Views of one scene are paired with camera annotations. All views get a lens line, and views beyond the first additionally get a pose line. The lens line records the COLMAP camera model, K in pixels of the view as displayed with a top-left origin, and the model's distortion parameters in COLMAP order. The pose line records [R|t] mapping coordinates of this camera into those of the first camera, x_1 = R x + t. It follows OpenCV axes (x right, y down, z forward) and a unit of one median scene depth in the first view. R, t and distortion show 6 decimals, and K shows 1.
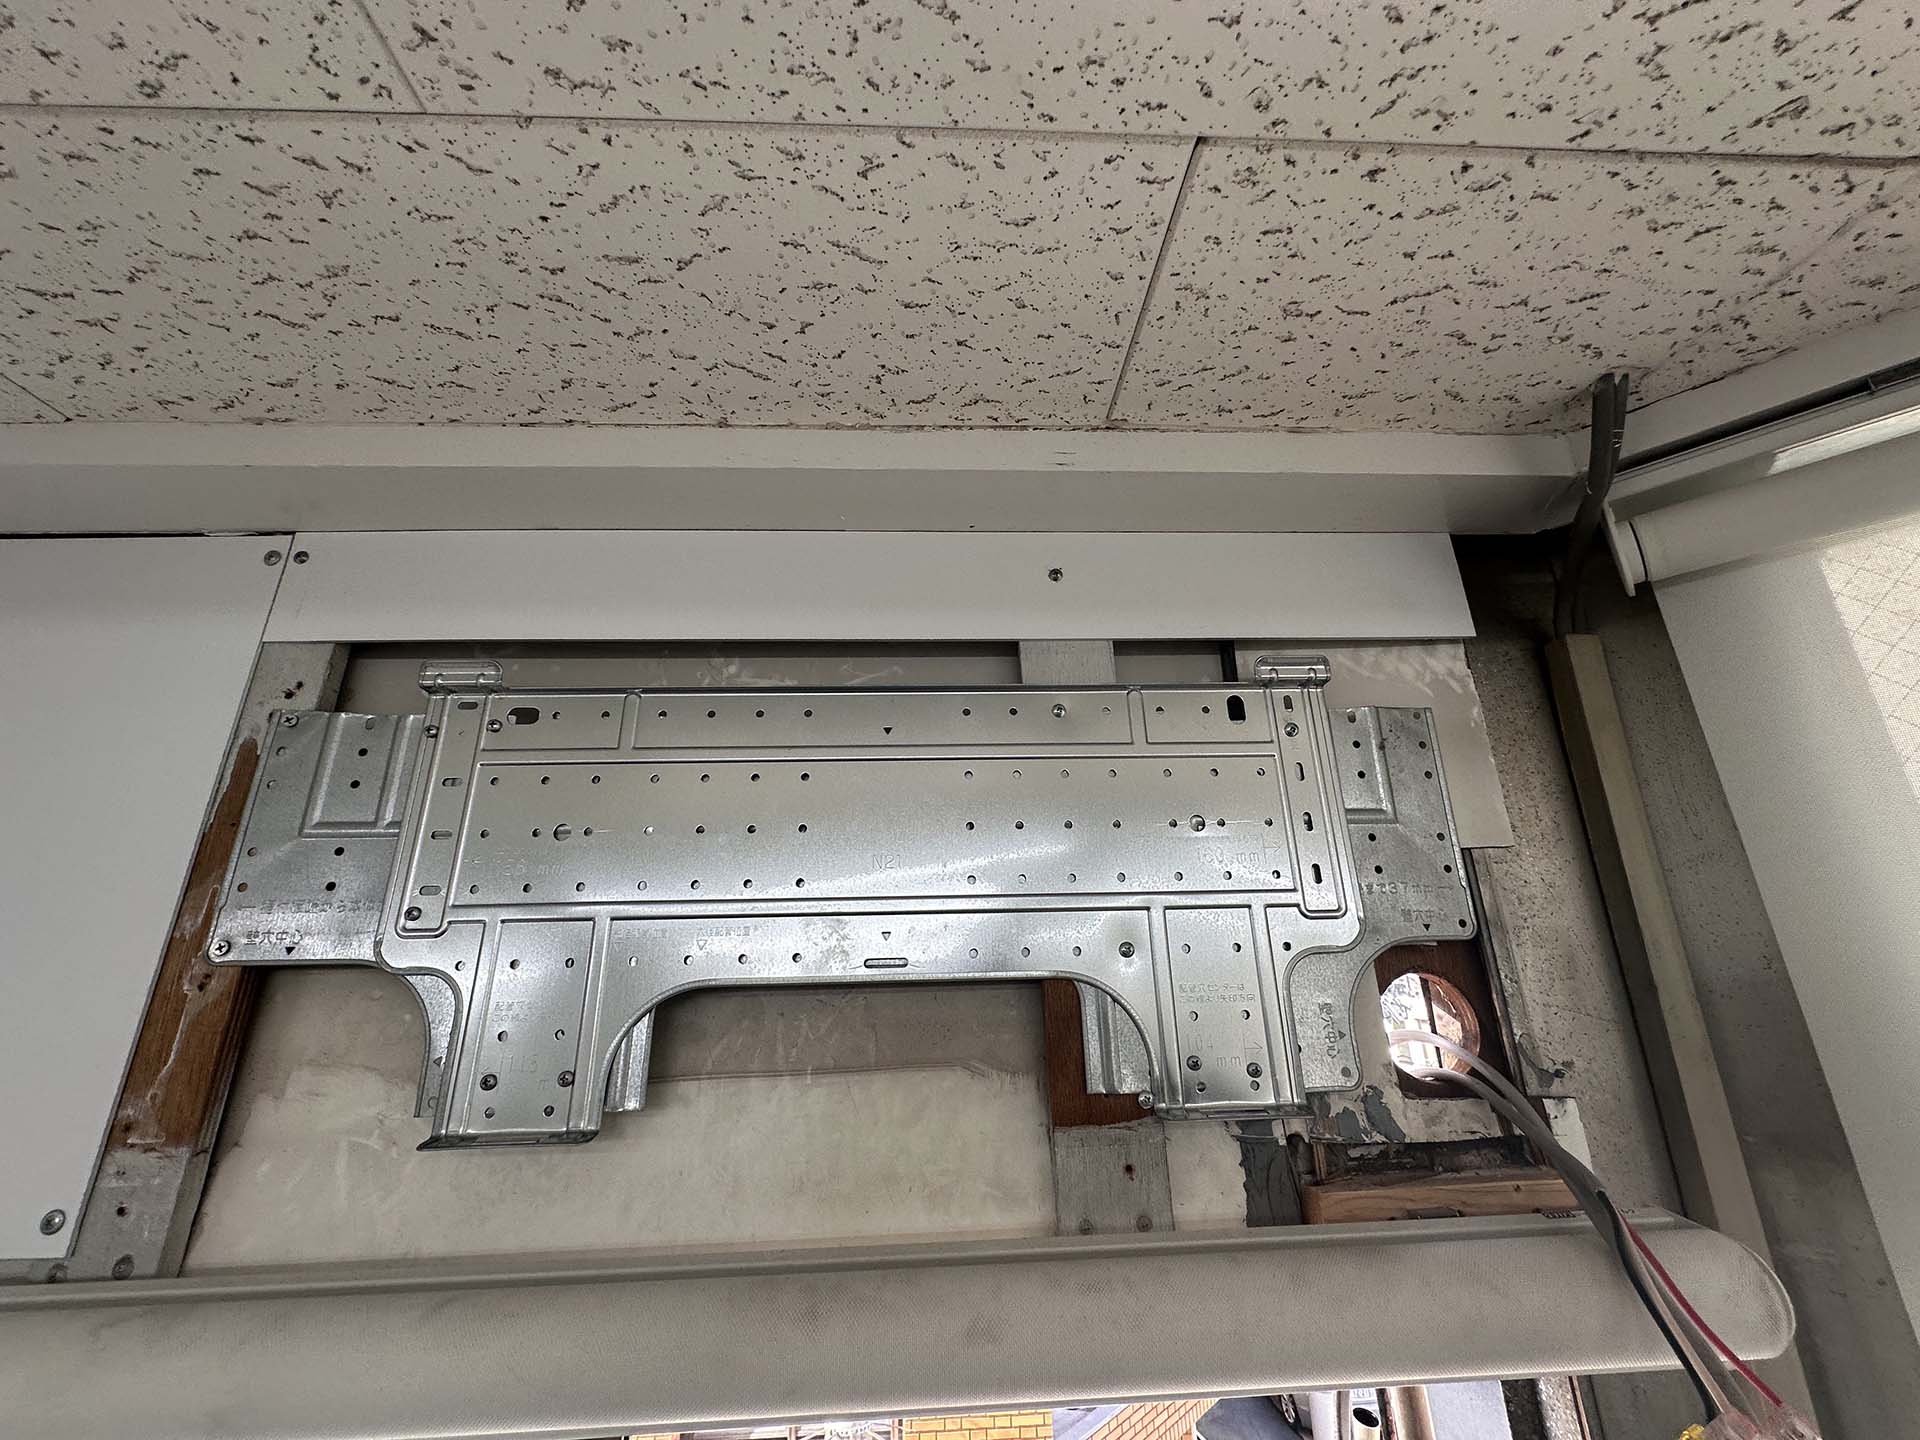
lens RADIAL K [[777.5, 0, 955.9], [0, 777.5, 741.4], [0, 0, 1]] dist [0.007244, -0.000268]
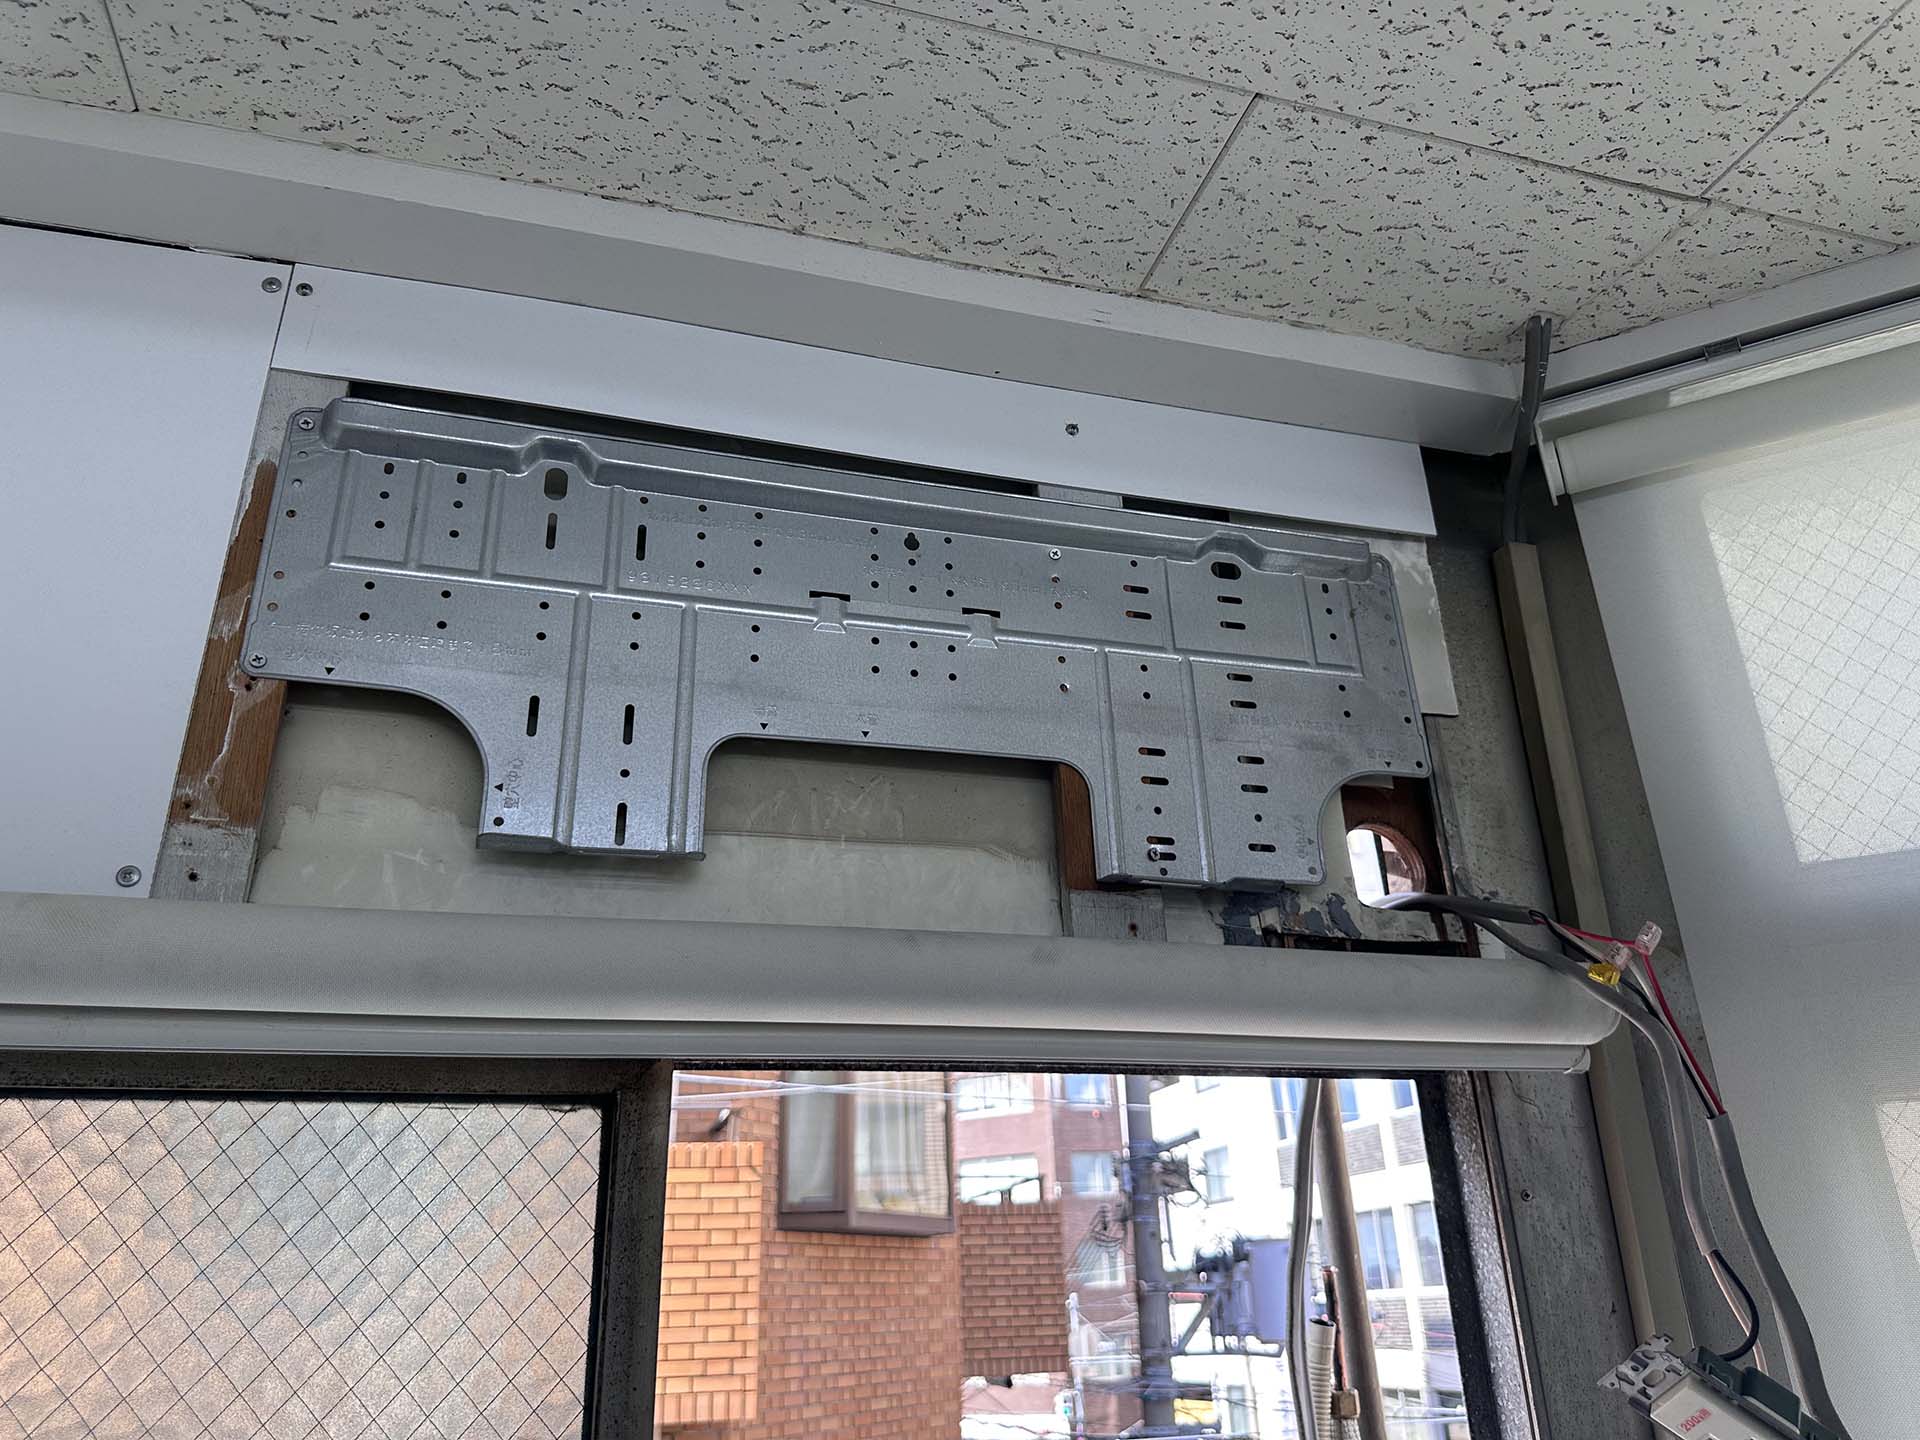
lens RADIAL K [[1349.0, 0, 960.0], [0, 1349.0, 720.0], [0, 0, 1]] dist [0.089134, -0.136302]
pose [[0.971738, 0.093737, 0.216652, -0.466480], [-0.070290, 0.991046, -0.113518, 0.484602], [-0.225353, 0.095082, 0.969627, -0.848780]]
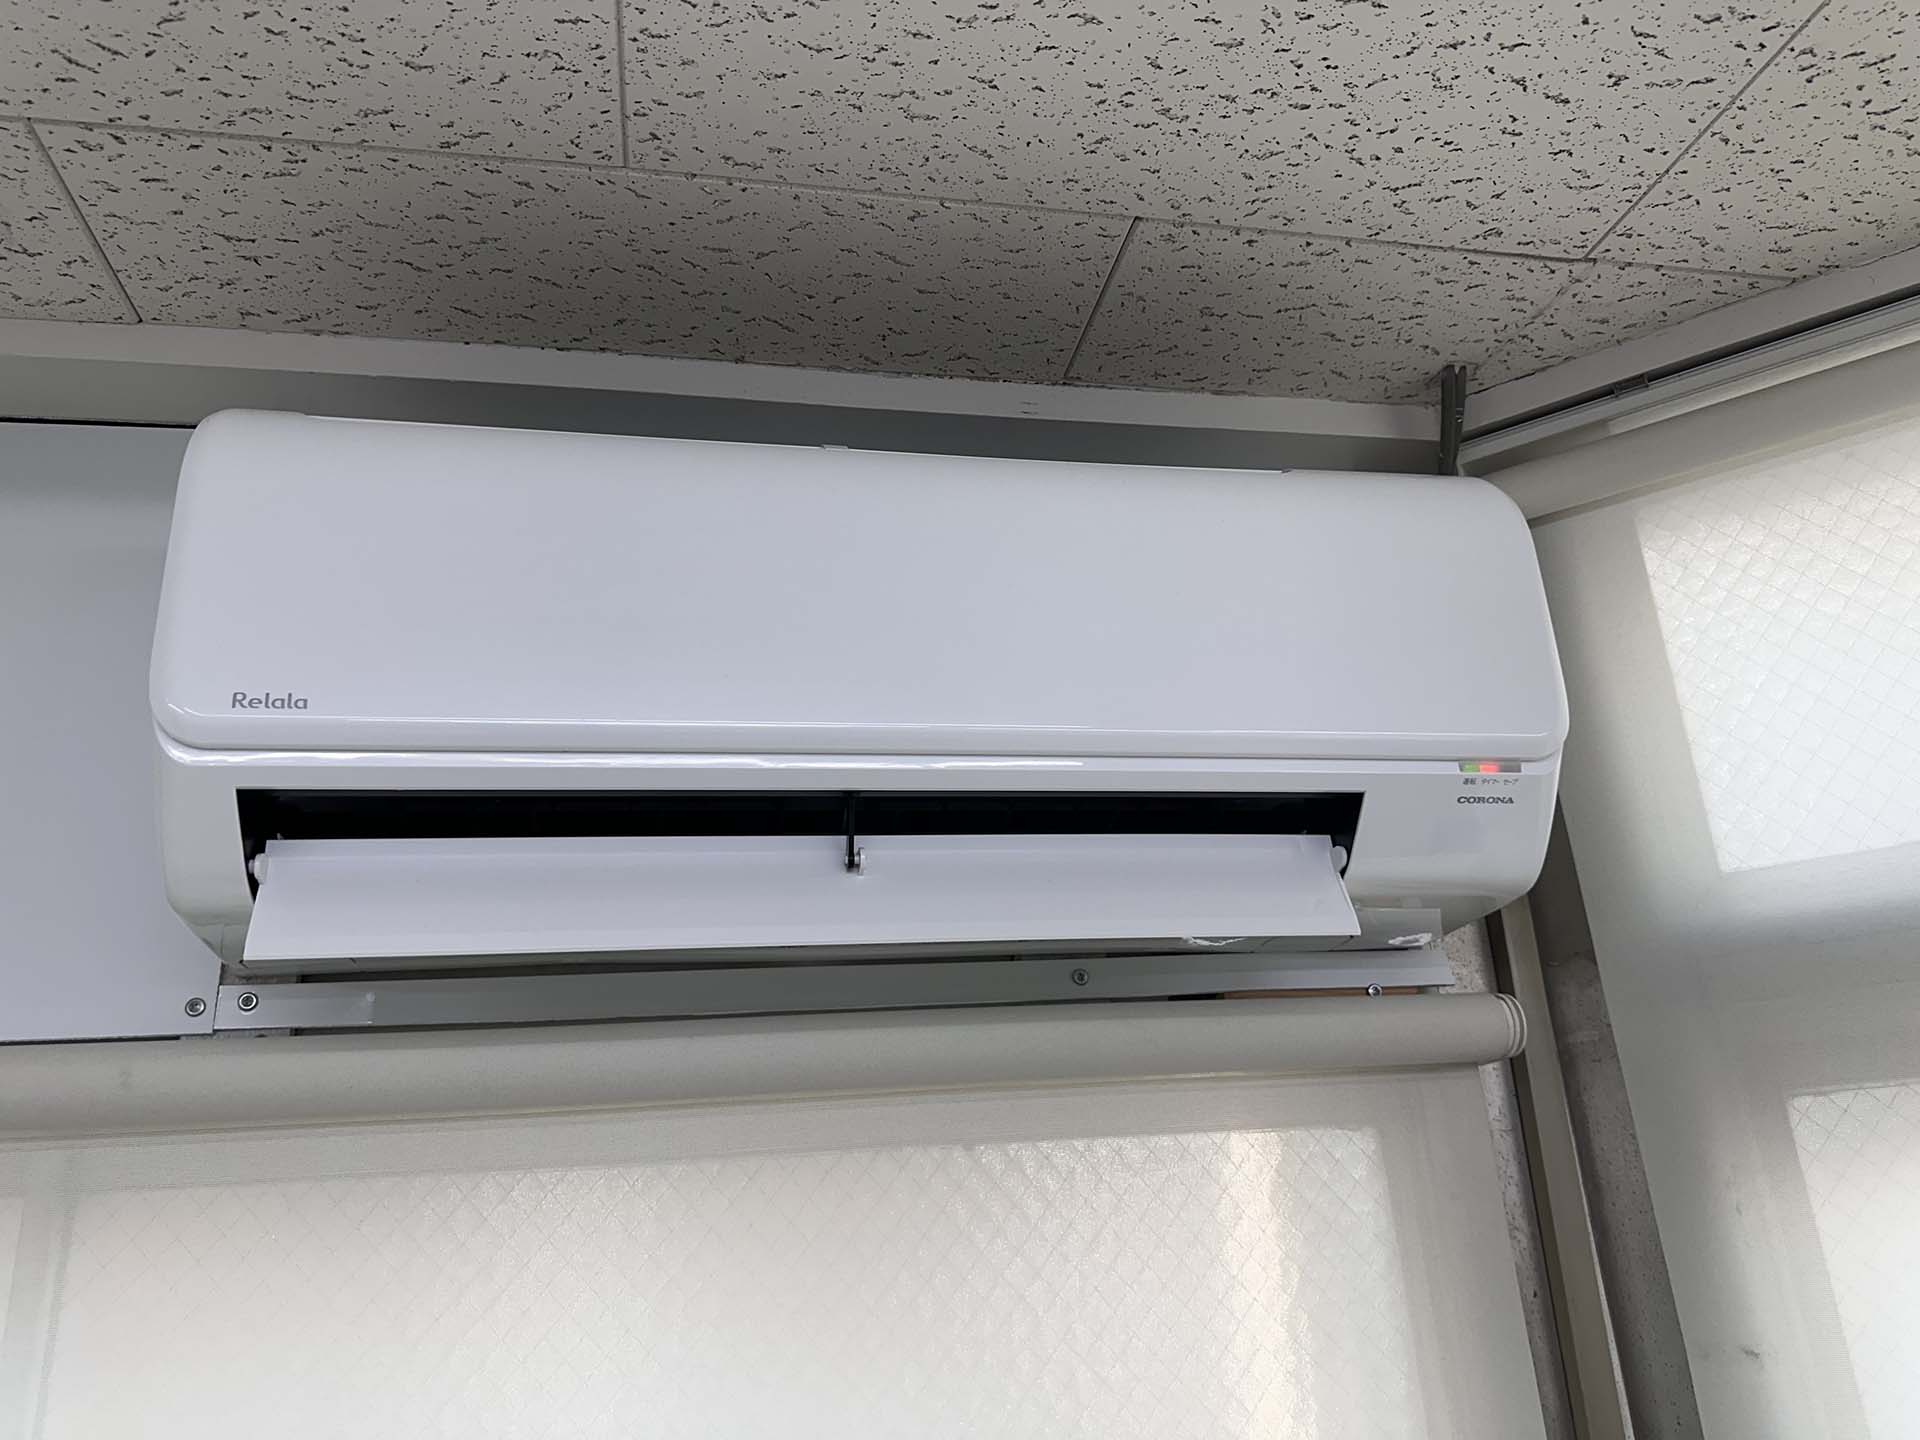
lens RADIAL K [[1341.1, 0, 957.9], [0, 1341.1, 747.7], [0, 0, 1]] dist [0.120945, -0.217943]
pose [[0.987859, 0.016769, 0.154443, -0.306794], [-0.010413, 0.999069, -0.041876, 0.267844], [-0.155001, 0.039760, 0.987114, -1.099037]]
